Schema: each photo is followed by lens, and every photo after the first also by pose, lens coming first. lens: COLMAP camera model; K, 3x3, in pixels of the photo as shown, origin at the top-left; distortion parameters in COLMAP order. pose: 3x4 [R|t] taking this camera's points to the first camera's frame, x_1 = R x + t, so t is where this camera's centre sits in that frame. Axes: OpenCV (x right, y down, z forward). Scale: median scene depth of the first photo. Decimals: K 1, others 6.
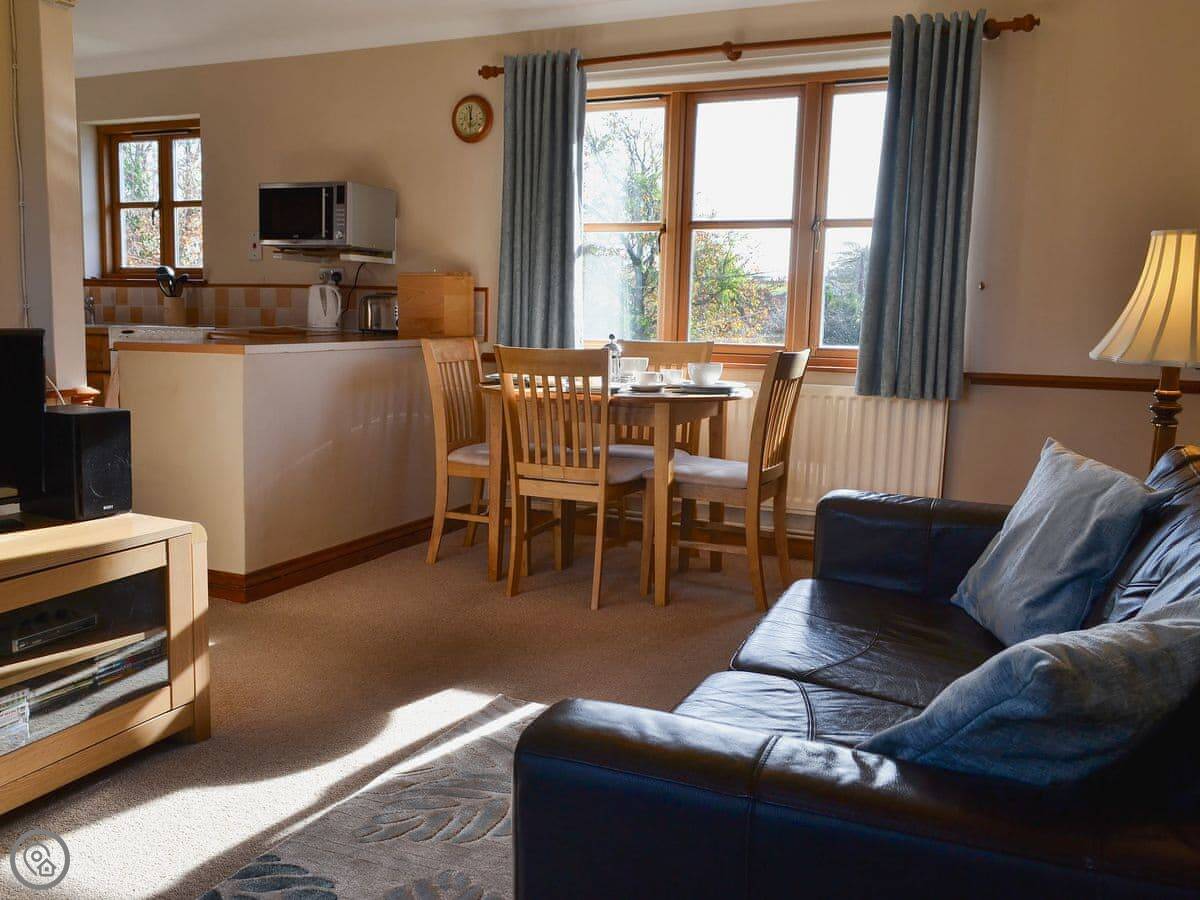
lens RADIAL K [[1090.3, 0, 545.8], [0, 1090.3, 452.0], [0, 0, 1]] dist [0.002139, -0.005247]
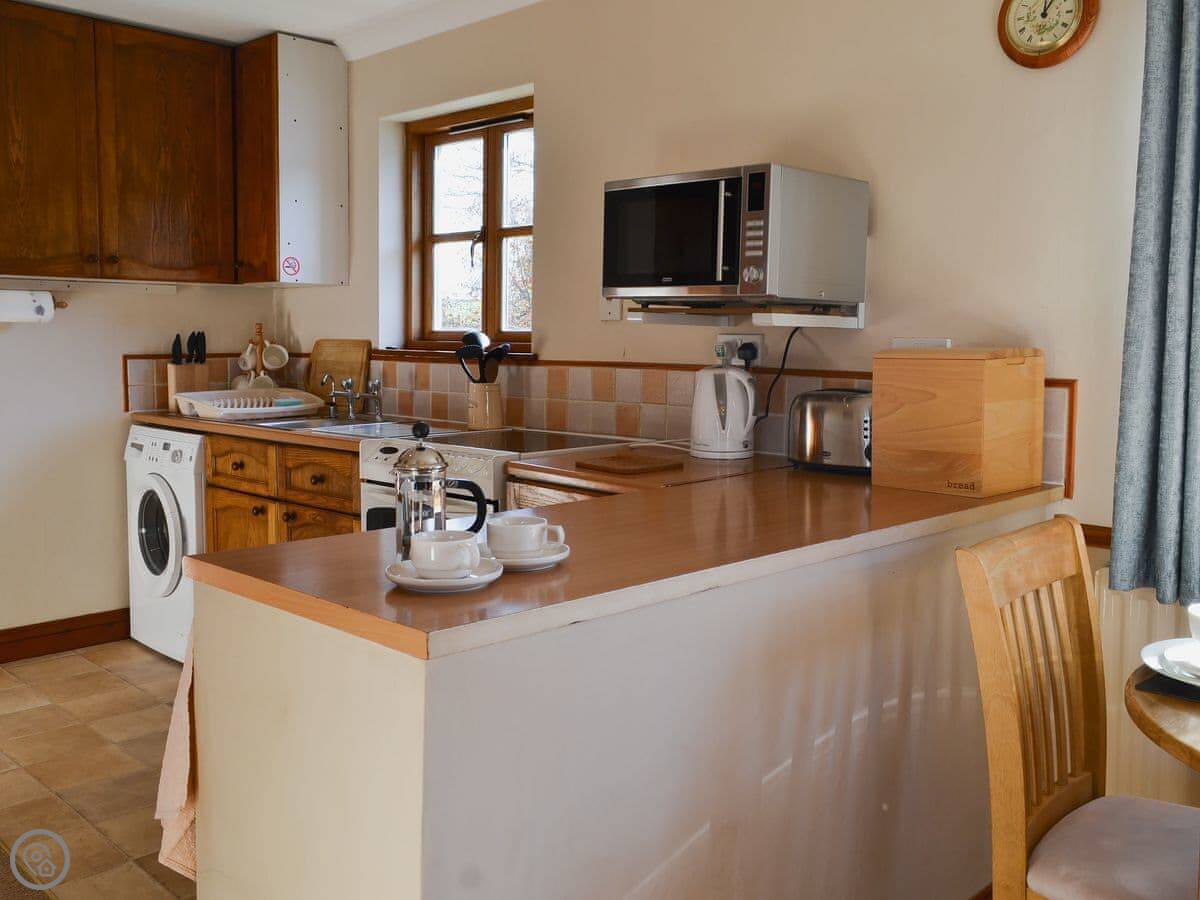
lens RADIAL K [[1091.1, 0, 597.8], [0, 1091.1, 407.1], [0, 0, 1]] dist [0.016196, 0.004863]
pose [[0.942737, 0.011644, -0.333335, -0.084099], [-0.035490, 0.997219, -0.065537, -0.097605], [0.331645, 0.073614, 0.940528, 0.483043]]
